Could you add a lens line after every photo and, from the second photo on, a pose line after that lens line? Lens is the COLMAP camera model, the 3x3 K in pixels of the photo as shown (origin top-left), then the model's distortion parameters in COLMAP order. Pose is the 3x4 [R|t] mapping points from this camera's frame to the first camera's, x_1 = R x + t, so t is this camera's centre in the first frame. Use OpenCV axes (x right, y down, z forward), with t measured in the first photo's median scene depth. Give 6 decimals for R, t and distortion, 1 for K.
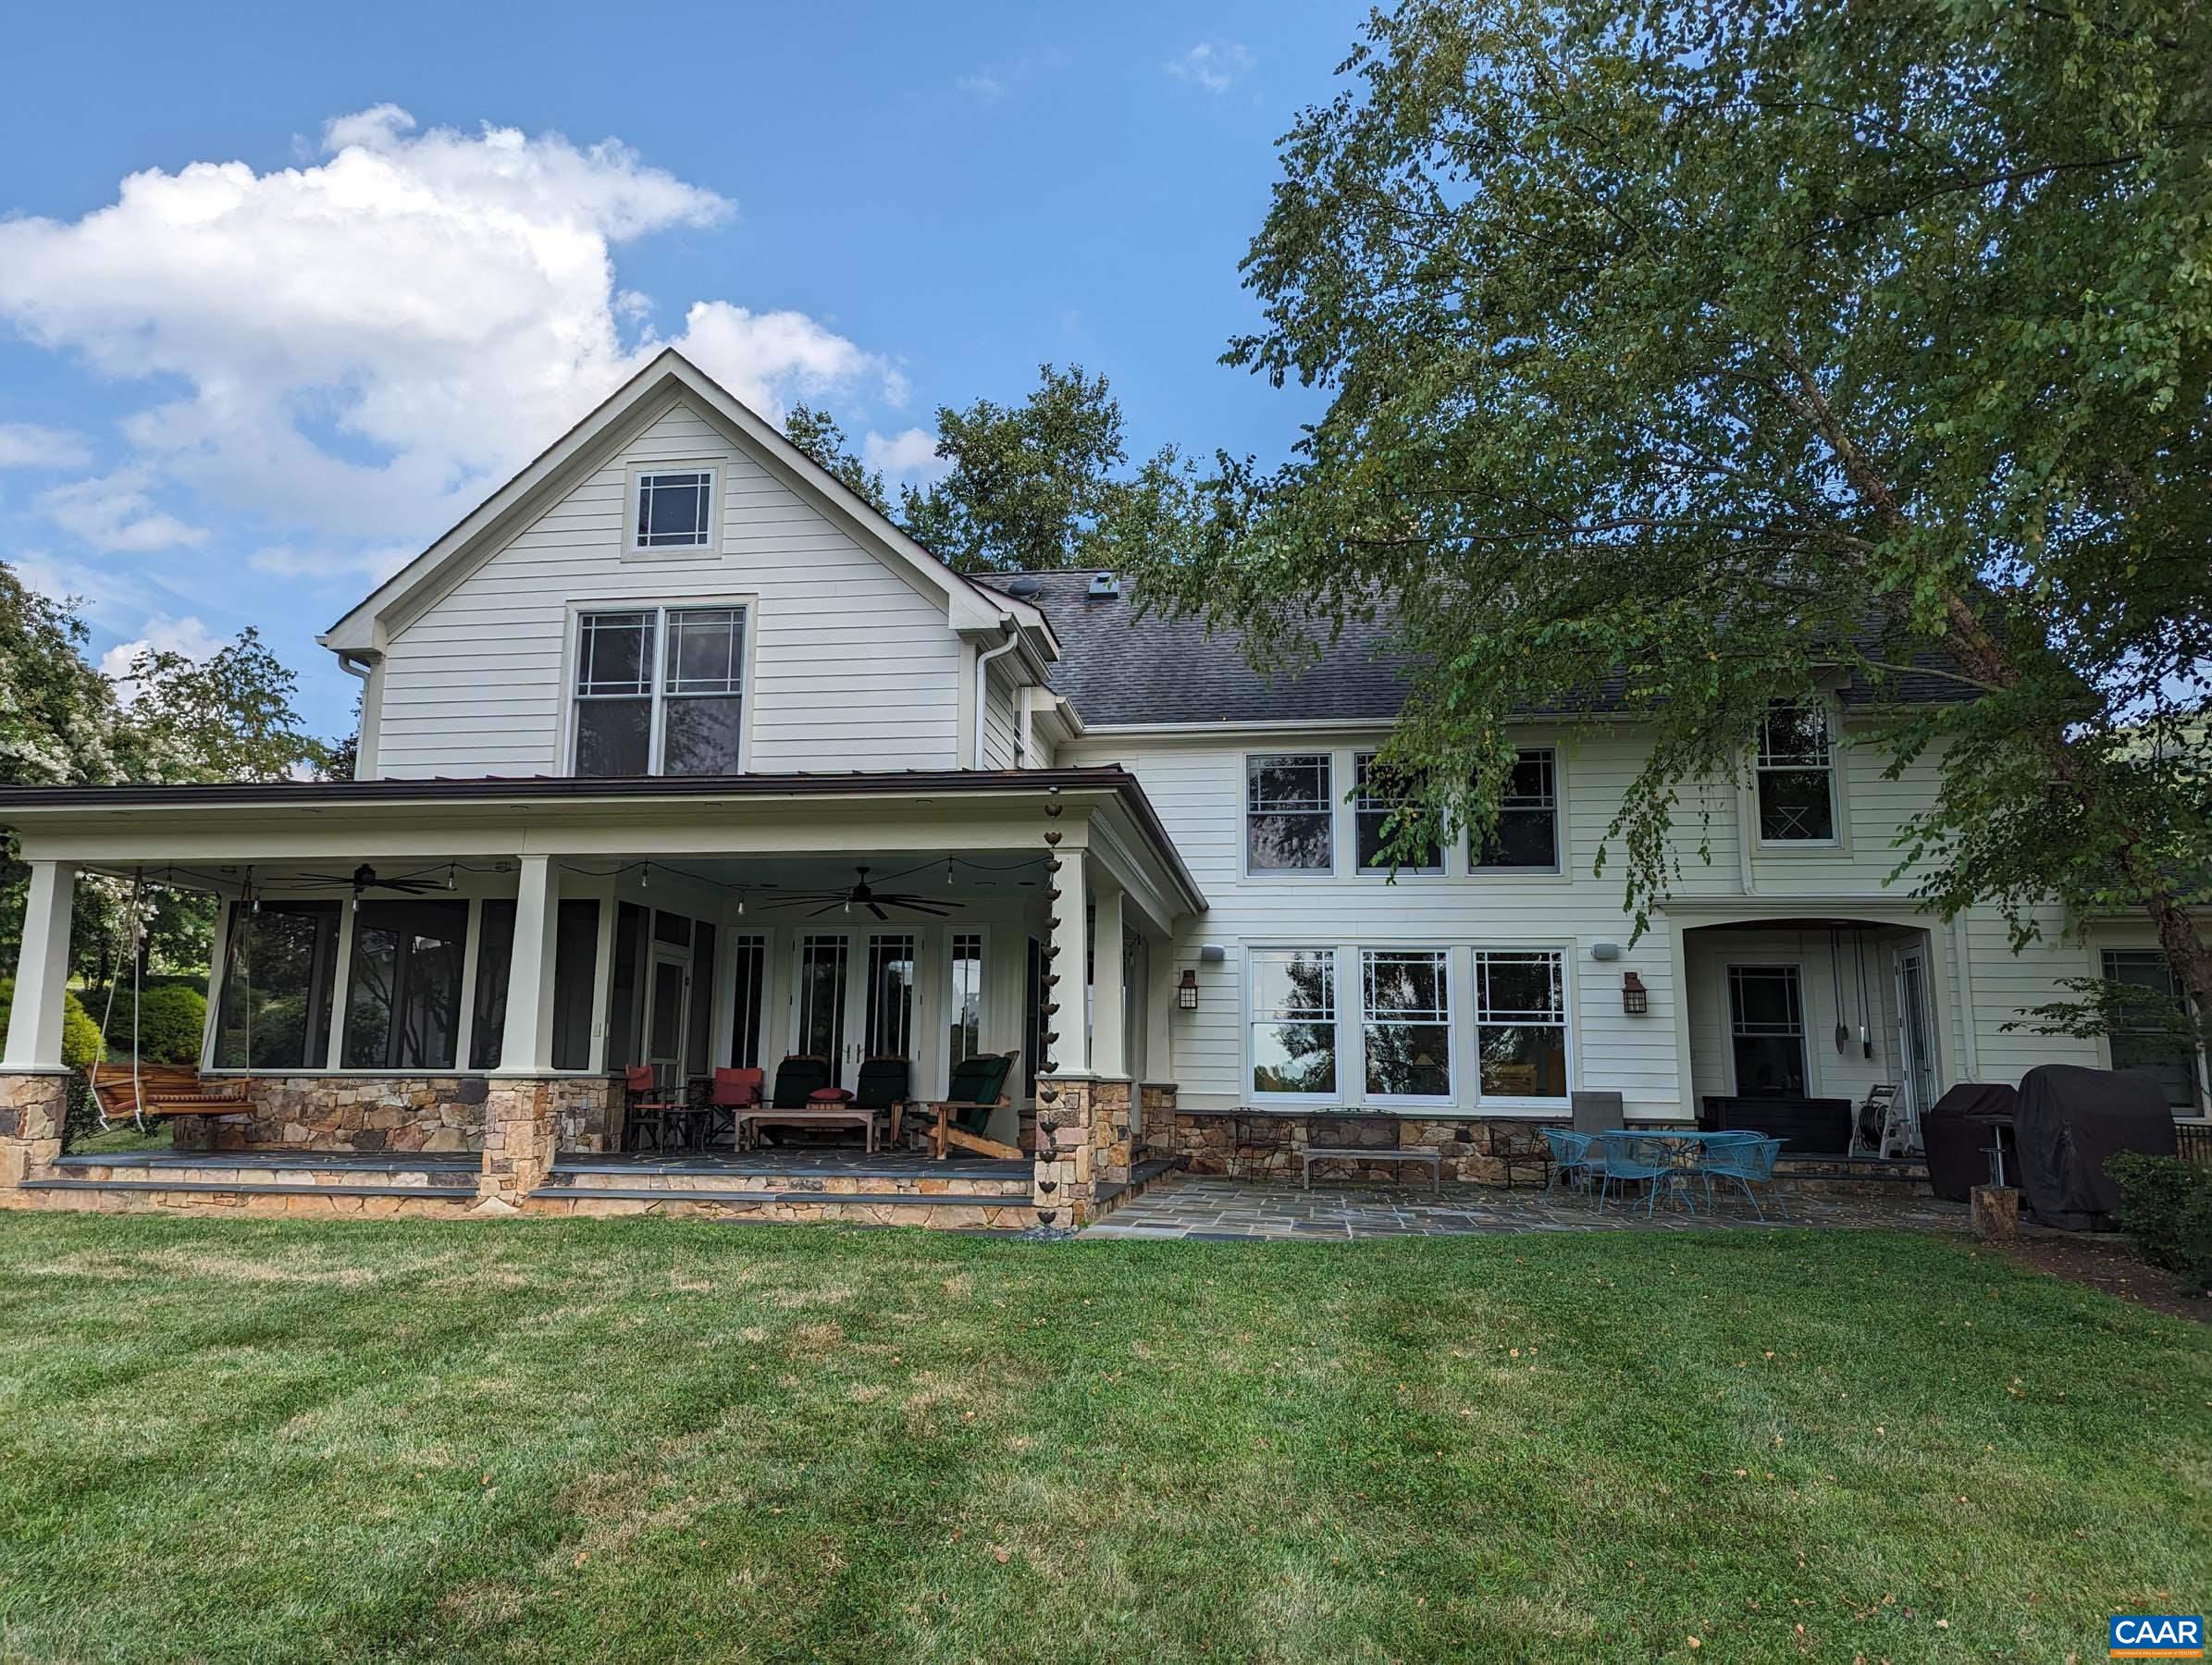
lens RADIAL K [[1559.4, 0, 1075.1], [0, 1559.4, 813.7], [0, 0, 1]] dist [0.050012, -0.019760]
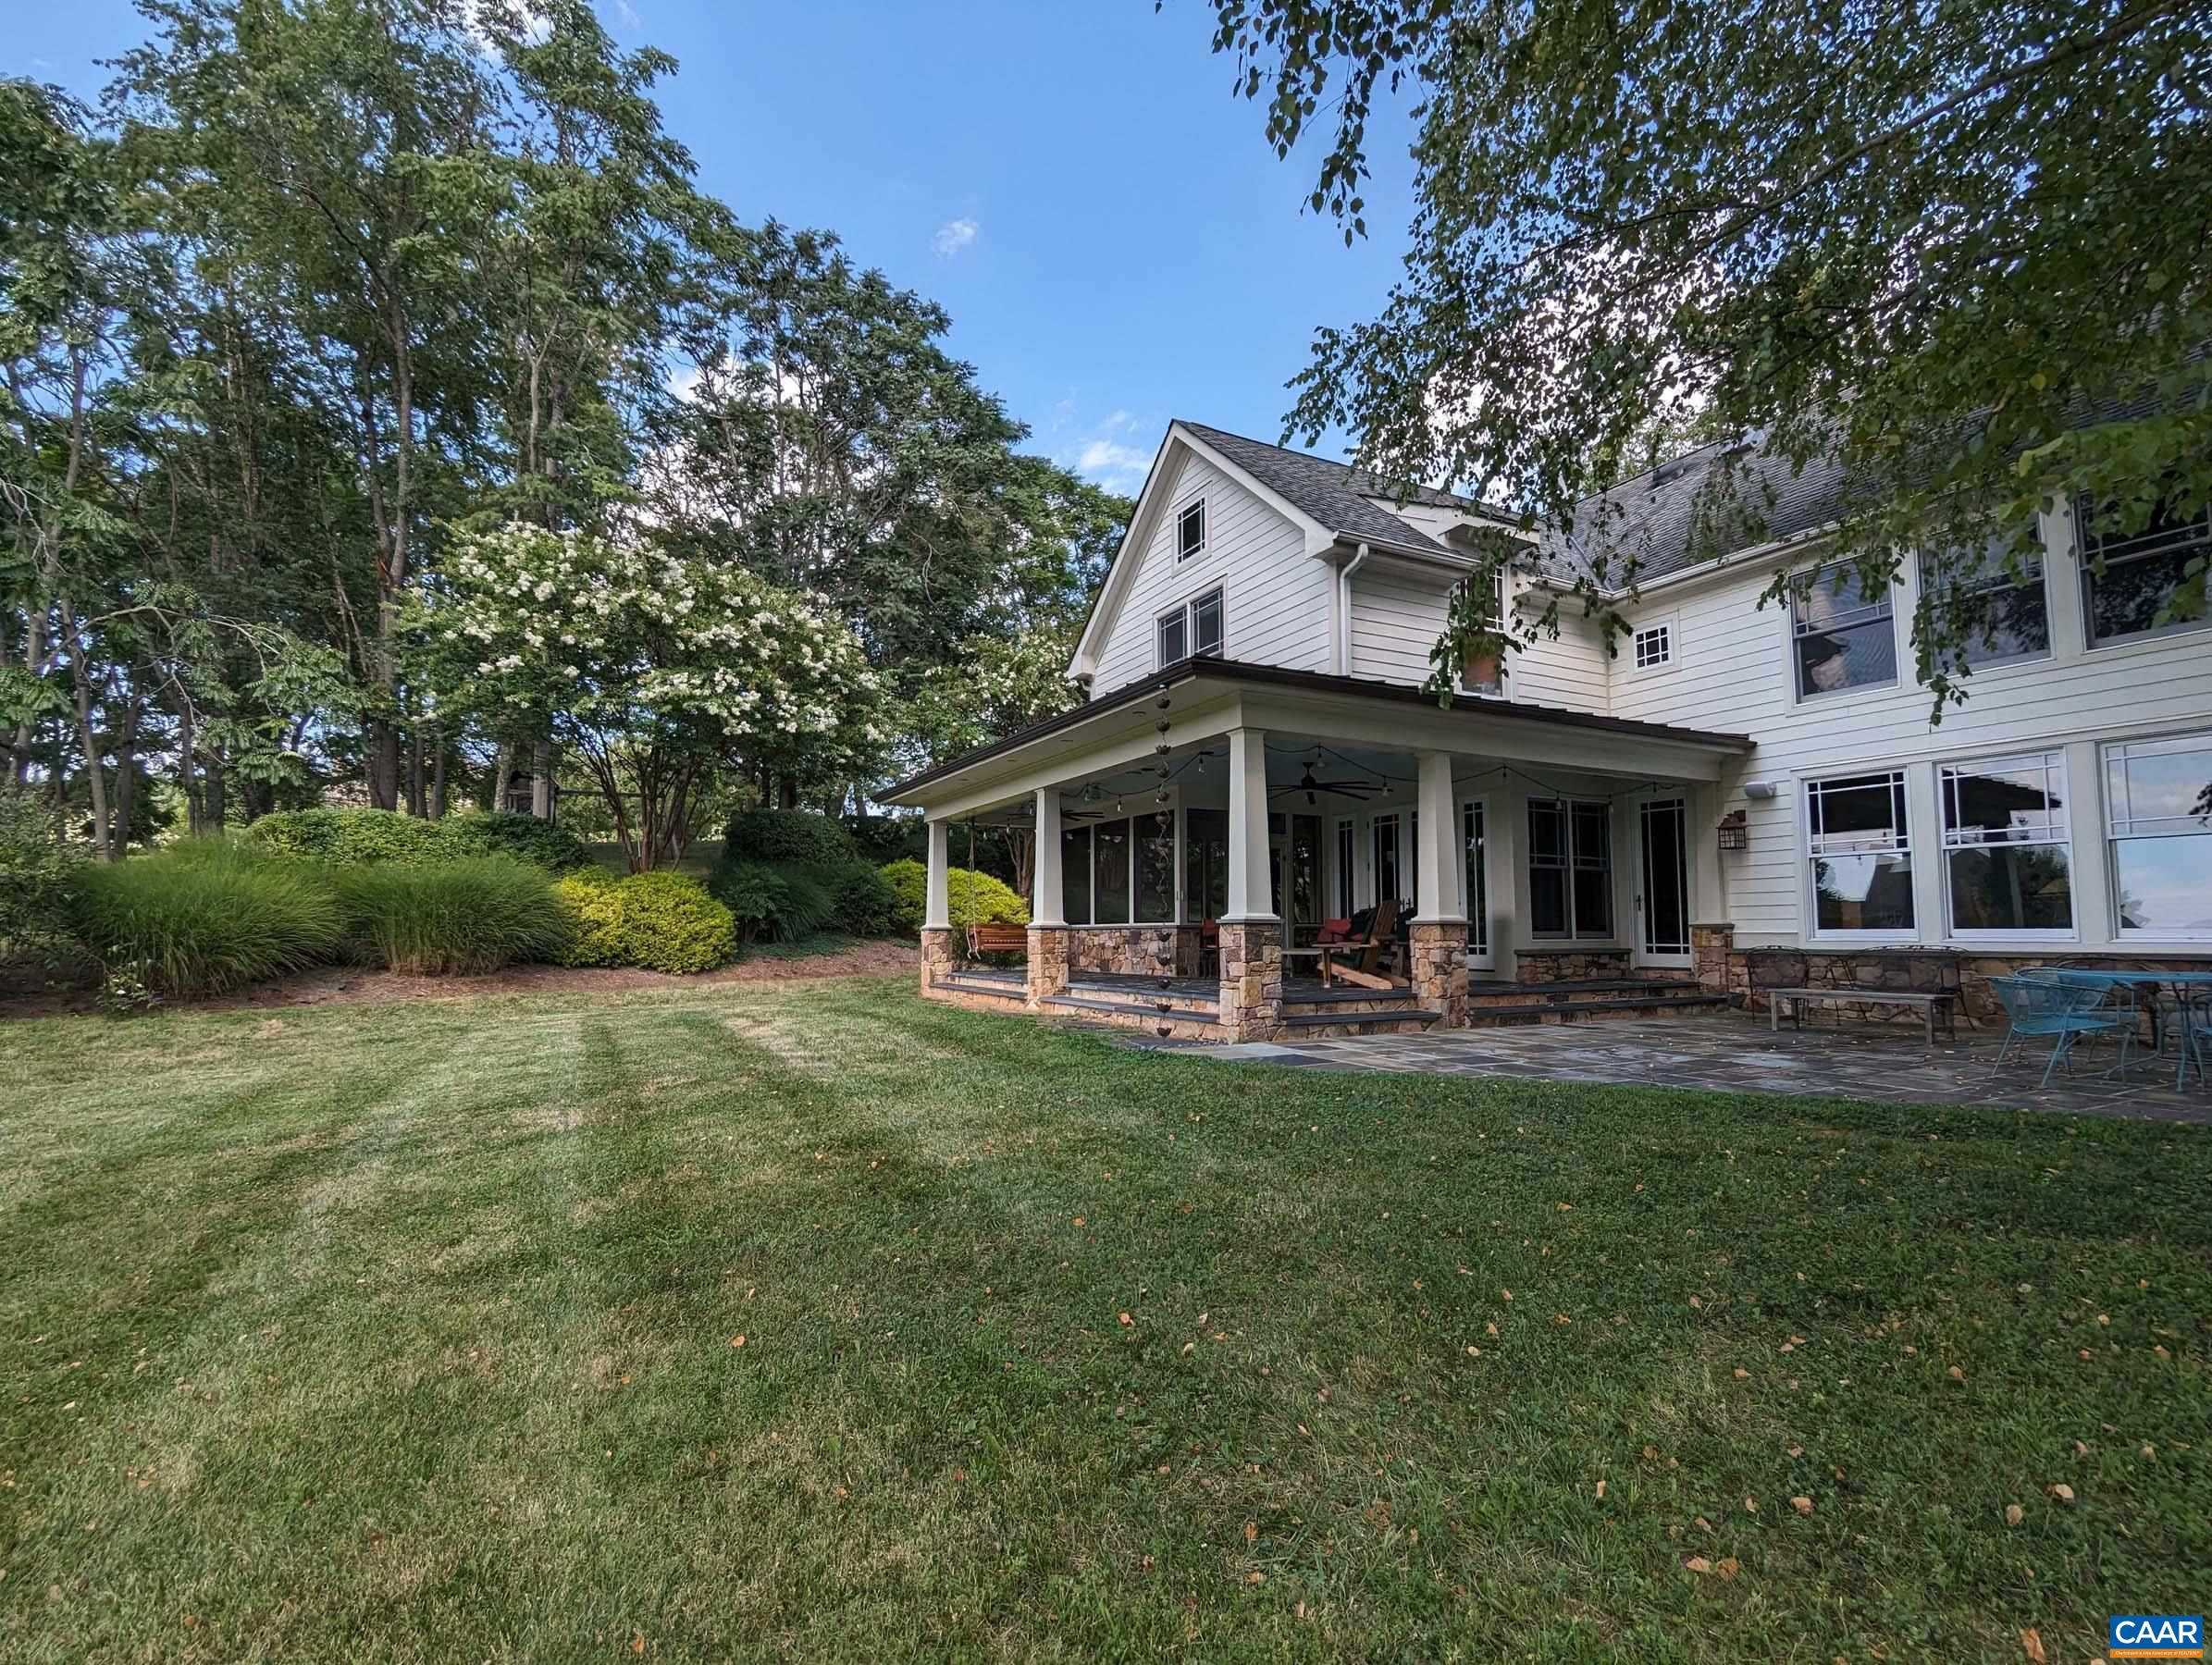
lens RADIAL K [[1071.6, 0, 1097.1], [0, 1071.6, 836.9], [0, 0, 1]] dist [0.001208, -0.000359]
pose [[0.594007, -0.087290, -0.799710, 0.396036], [0.149811, 0.988709, 0.003357, 0.056911], [0.790387, -0.121799, 0.600377, 0.281782]]
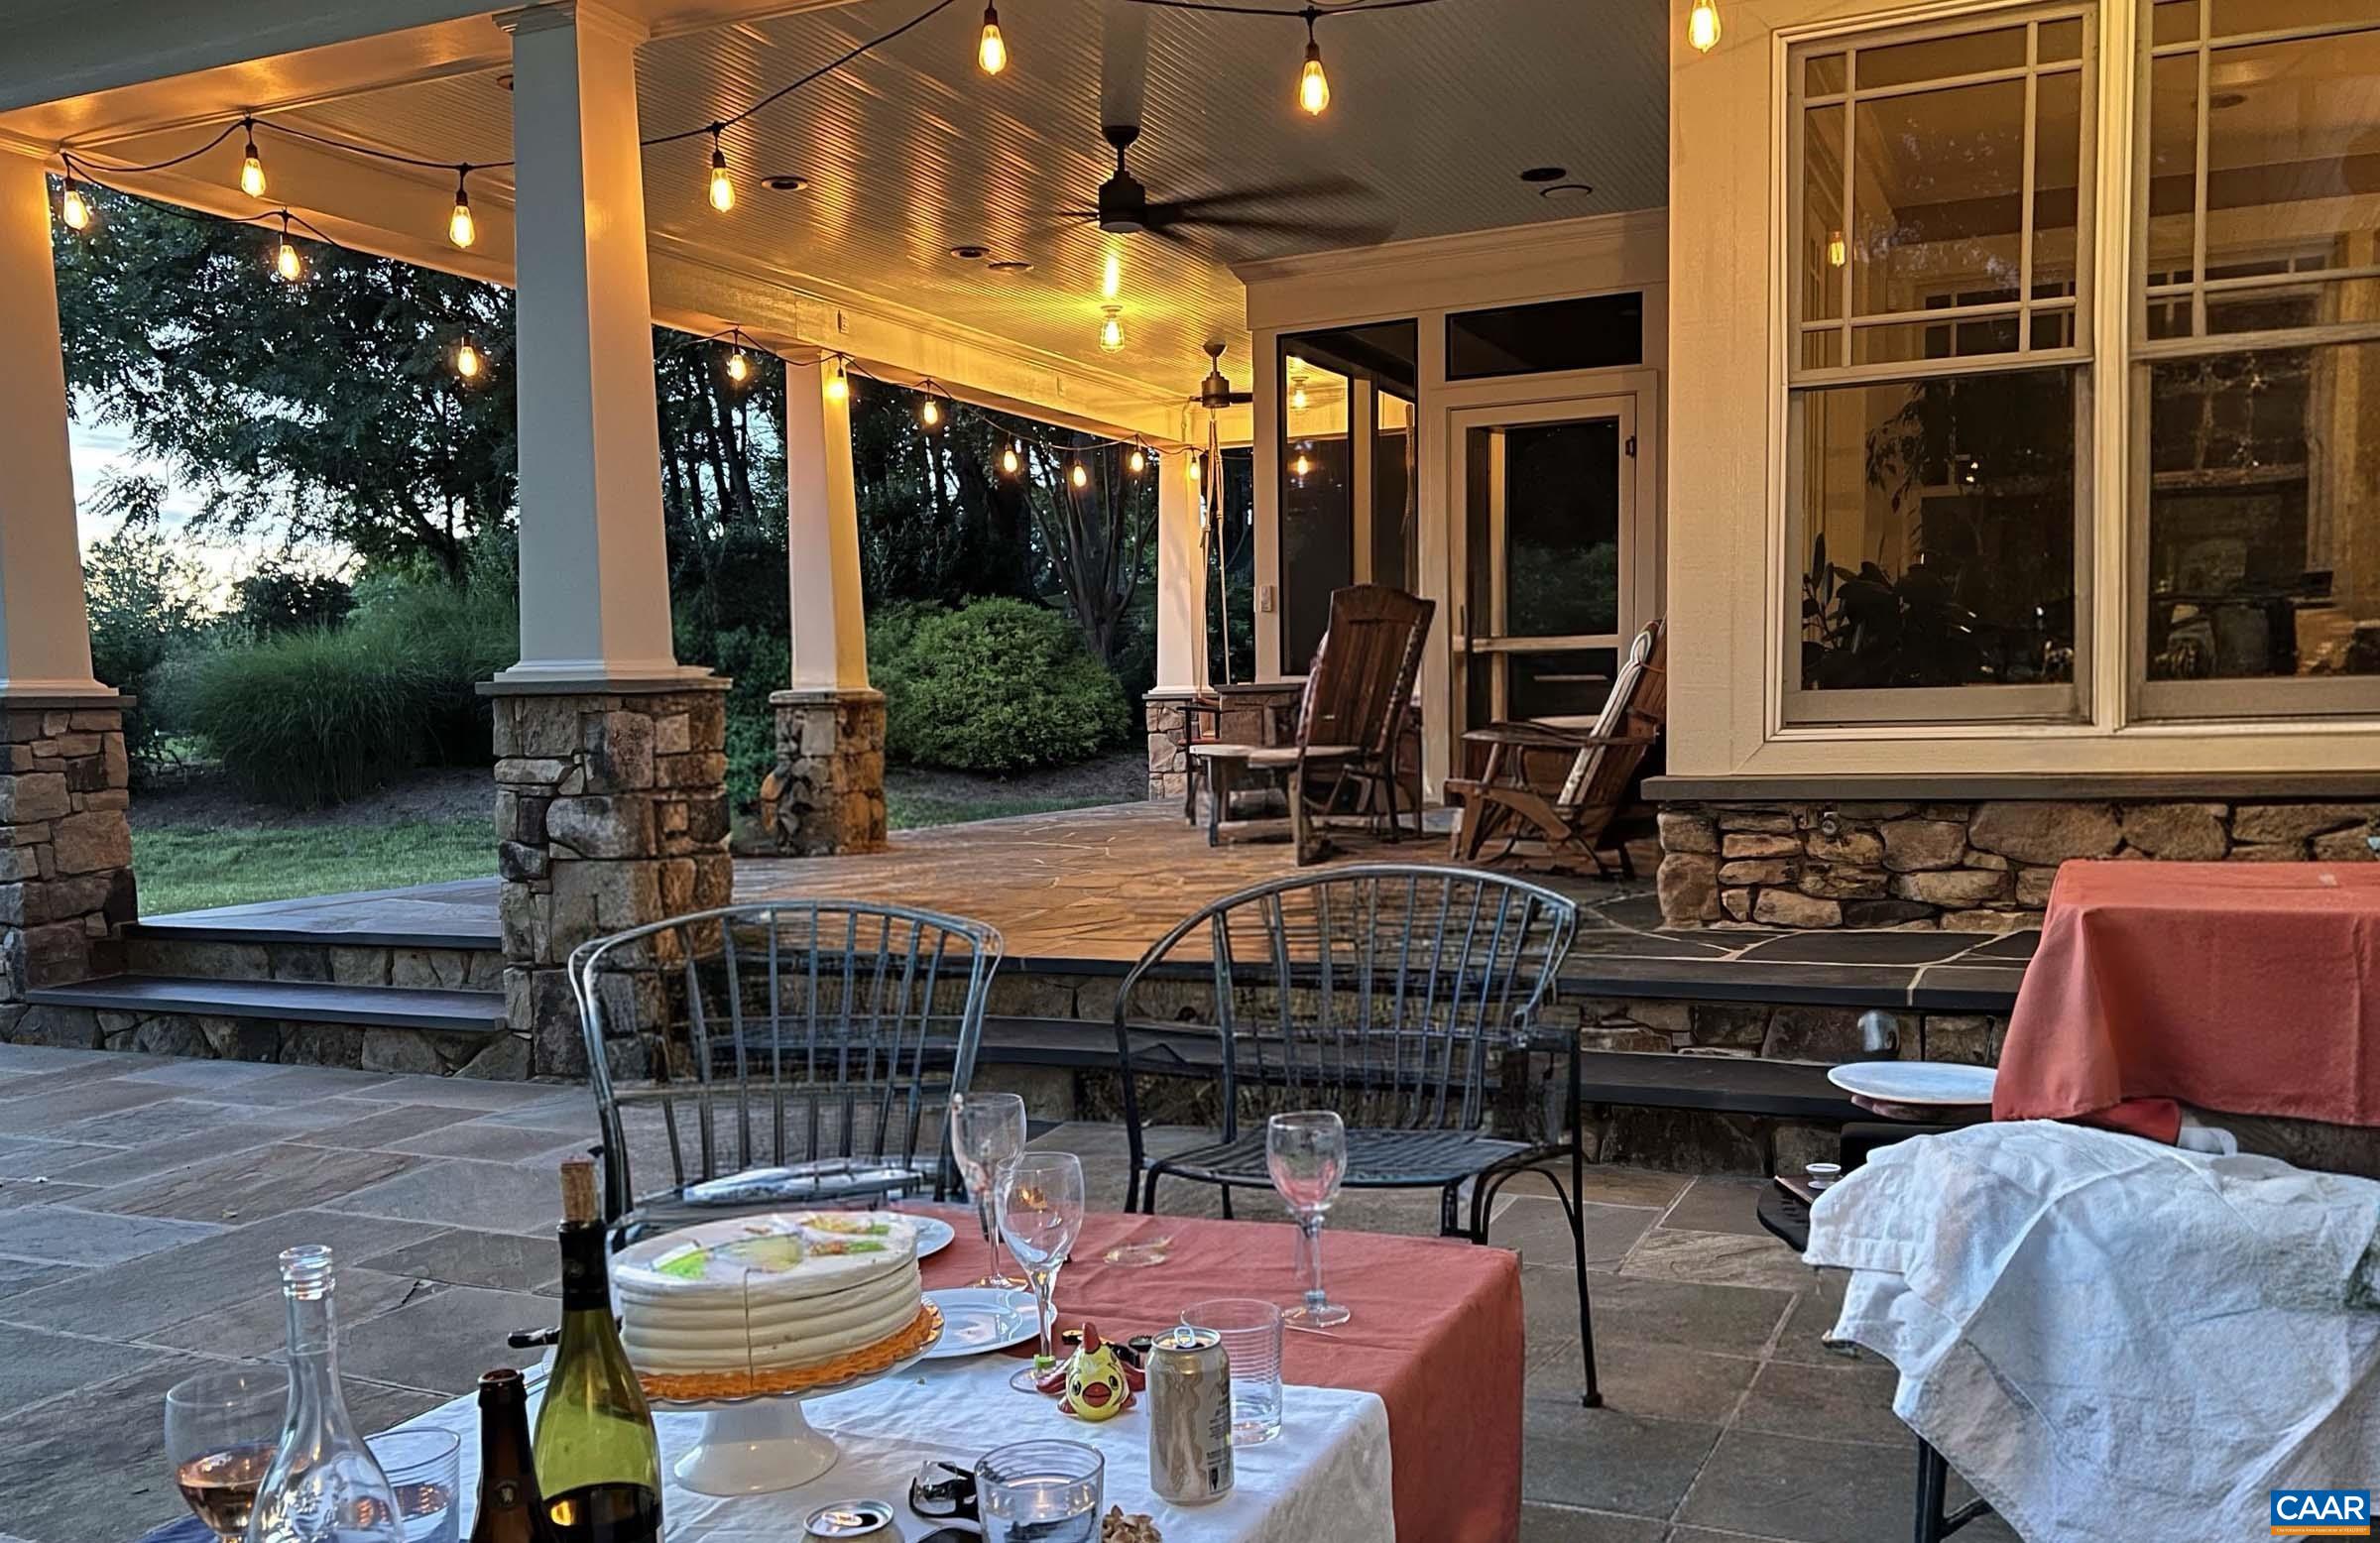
lens RADIAL K [[2002.9, 0, 1179.0], [0, 2002.9, 883.2], [0, 0, 1]] dist [0.017273, 0.000329]
pose [[-0.276536, 0.076337, -0.957967, 0.289061], [0.186786, 0.982099, 0.024340, 0.175290], [0.942676, -0.172204, -0.285844, 0.965254]]
